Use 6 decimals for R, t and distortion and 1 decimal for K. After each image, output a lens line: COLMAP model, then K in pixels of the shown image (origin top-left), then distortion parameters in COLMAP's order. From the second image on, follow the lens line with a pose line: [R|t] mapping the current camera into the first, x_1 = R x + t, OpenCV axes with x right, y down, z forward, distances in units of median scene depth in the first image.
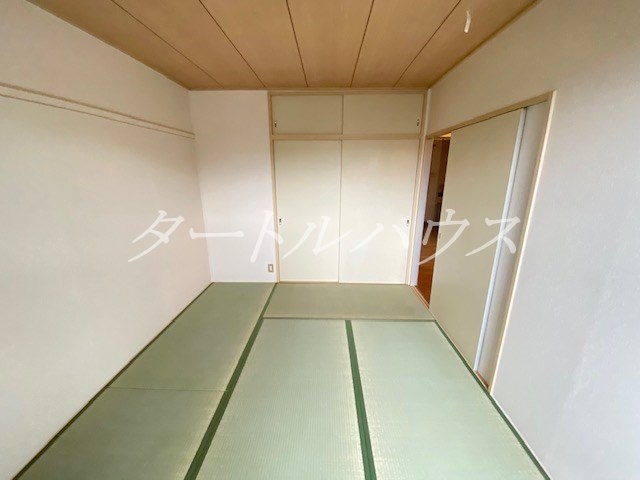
lens RADIAL K [[260.6, 0, 324.1], [0, 260.6, 242.7], [0, 0, 1]] dist [-0.003897, -0.000807]
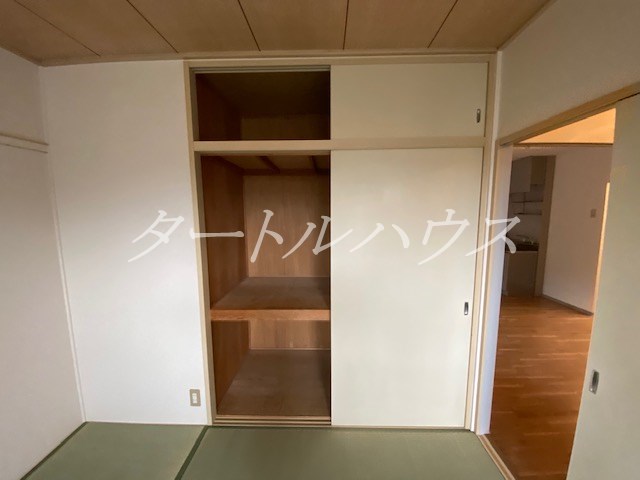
lens RADIAL K [[260.6, 0, 317.6], [0, 260.6, 241.4], [0, 0, 1]] dist [-0.003897, -0.000807]
pose [[0.999624, -0.008153, -0.026188, 0.056029], [0.003702, 0.986172, -0.165685, -0.134266], [0.027176, 0.165525, 0.985831, 0.523338]]
